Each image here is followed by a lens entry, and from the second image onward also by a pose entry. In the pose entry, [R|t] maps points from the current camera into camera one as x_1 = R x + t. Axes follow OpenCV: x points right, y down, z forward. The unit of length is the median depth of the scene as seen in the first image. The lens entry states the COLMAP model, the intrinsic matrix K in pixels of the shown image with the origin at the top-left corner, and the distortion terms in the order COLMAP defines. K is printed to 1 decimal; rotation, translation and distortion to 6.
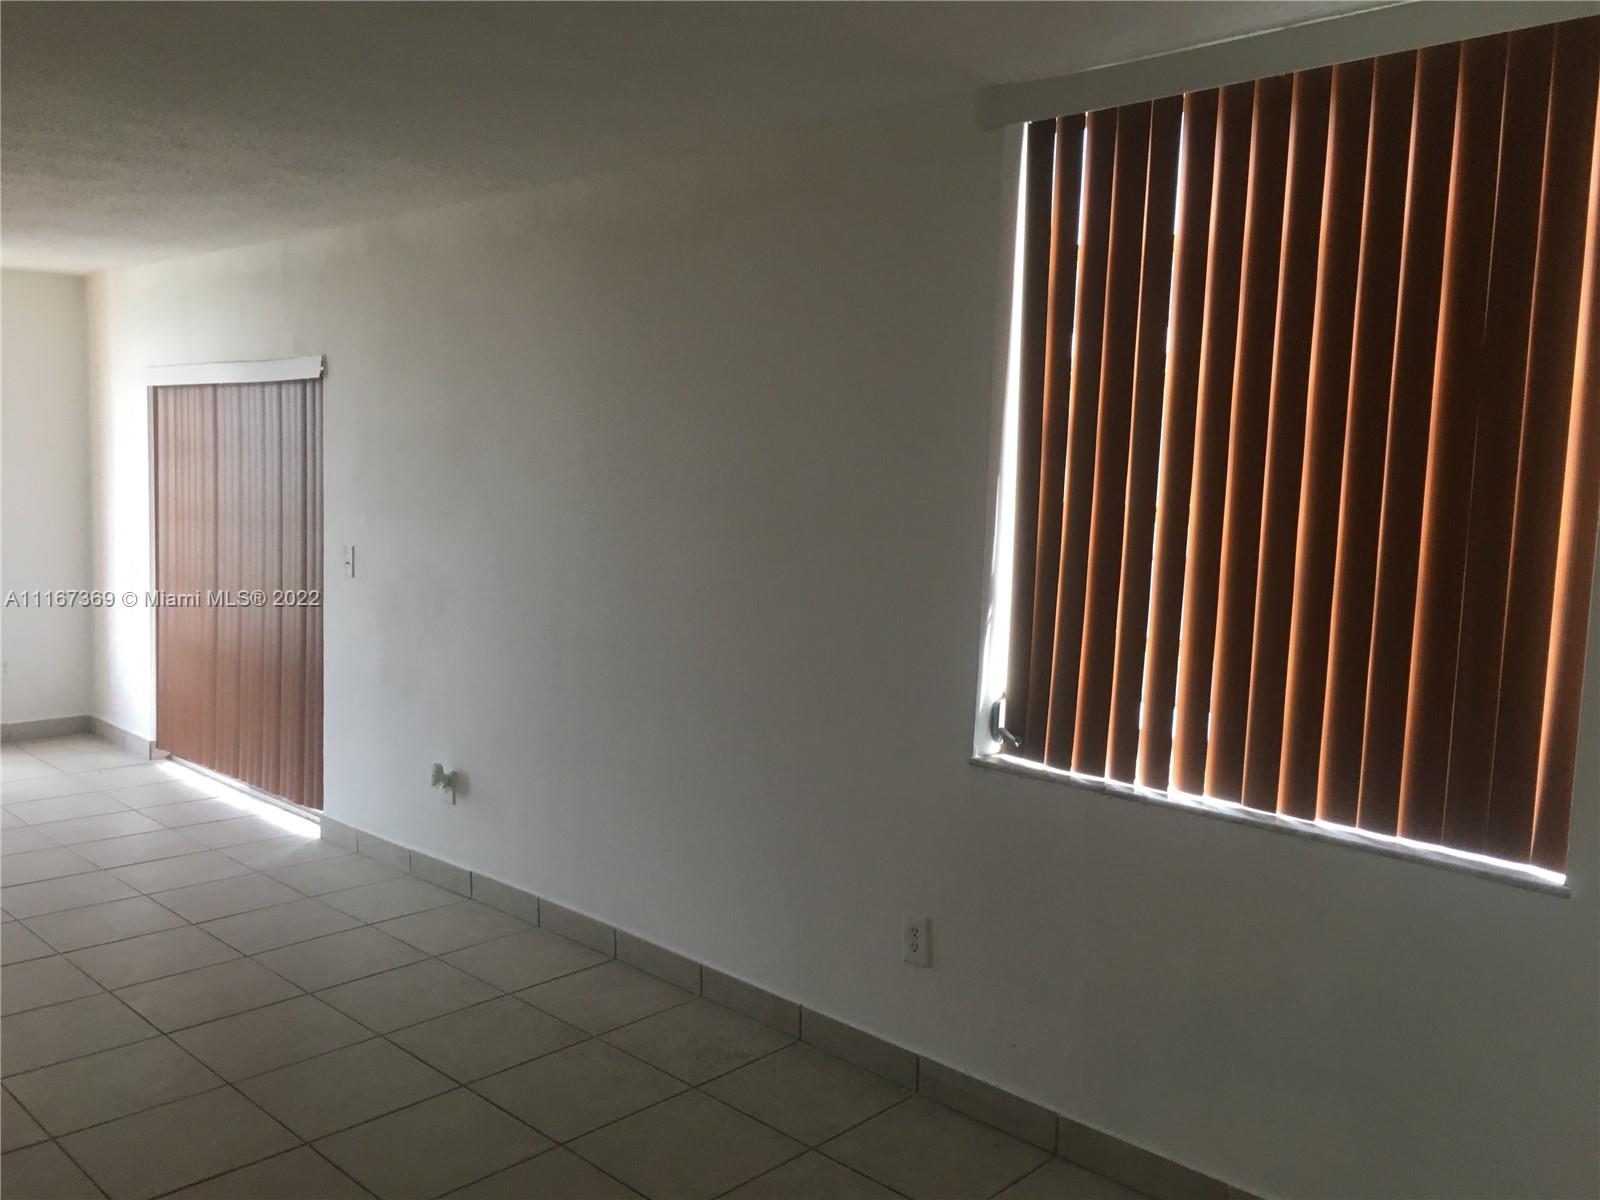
lens RADIAL K [[1369.4, 0, 799.5], [0, 1369.4, 607.6], [0, 0, 1]] dist [0.076508, -0.094971]
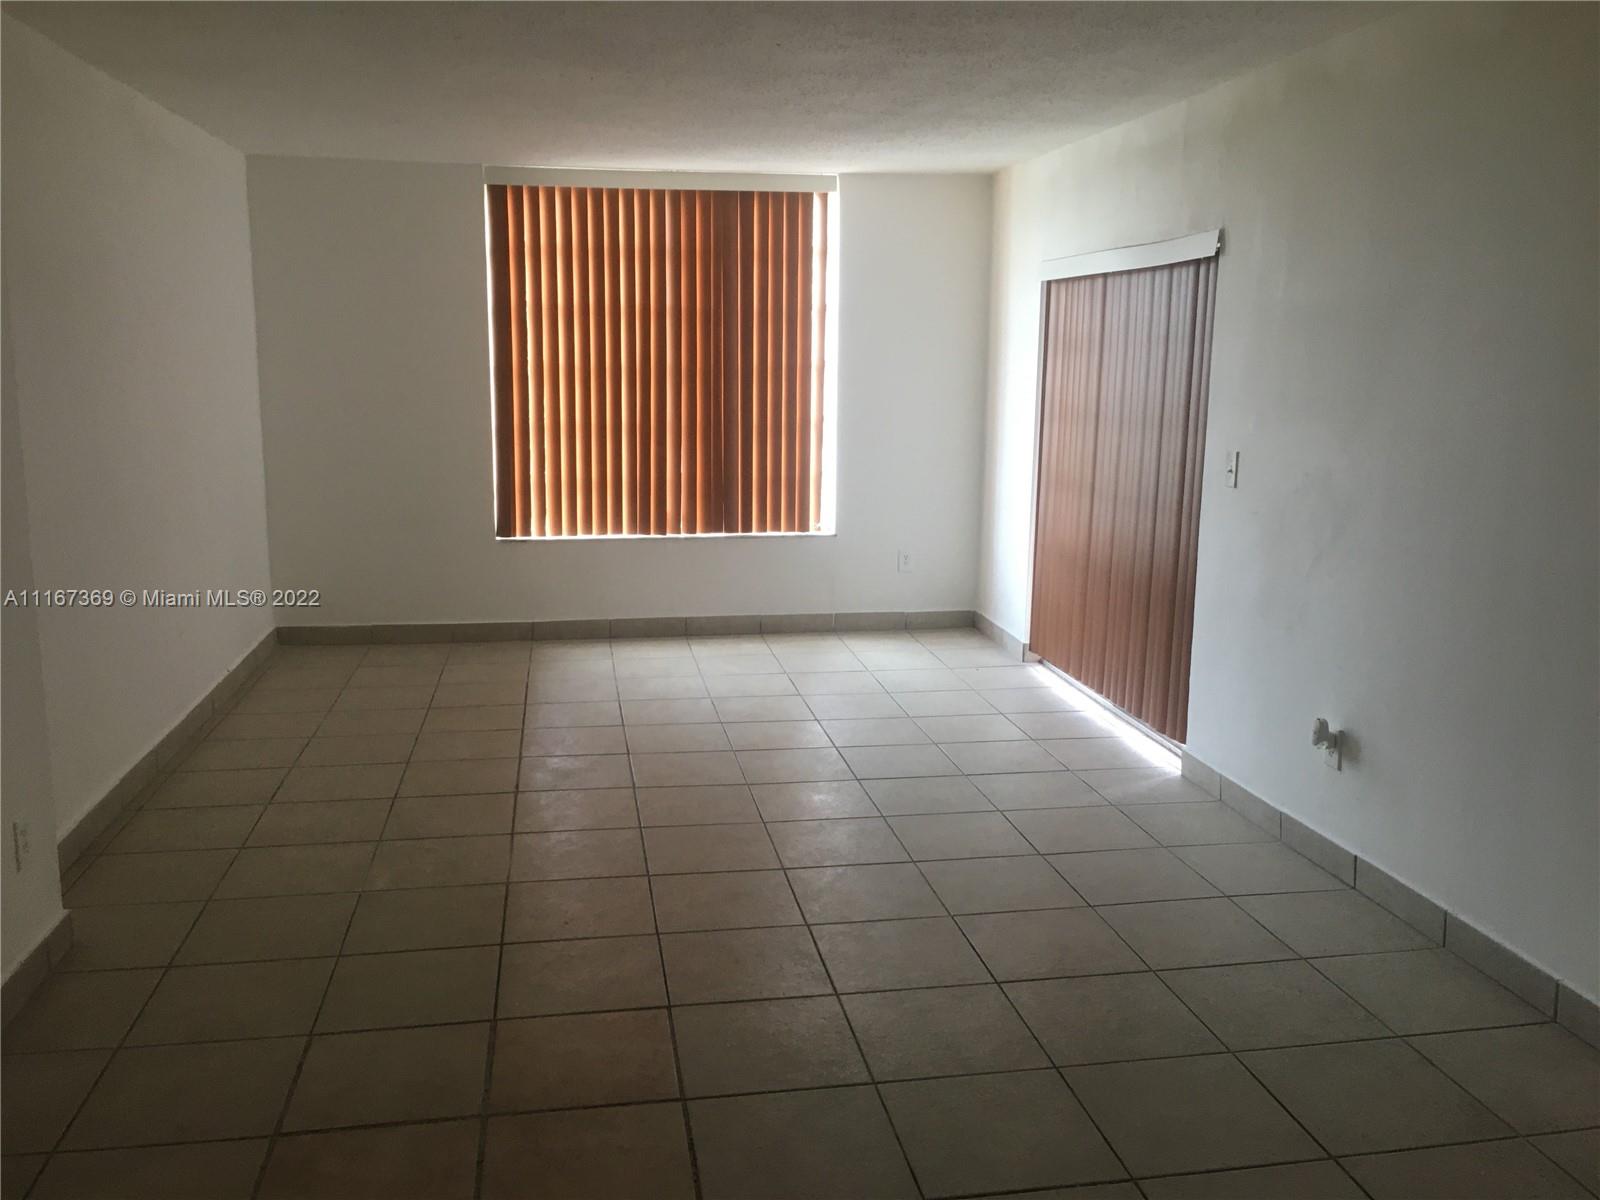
lens RADIAL K [[1369.4, 0, 796.7], [0, 1369.4, 591.2], [0, 0, 1]] dist [0.076508, -0.094971]
pose [[0.810495, 0.079756, -0.580291, -0.036565], [-0.044697, 0.996219, 0.074493, -0.008690], [0.584038, -0.034438, 0.810995, 0.124585]]
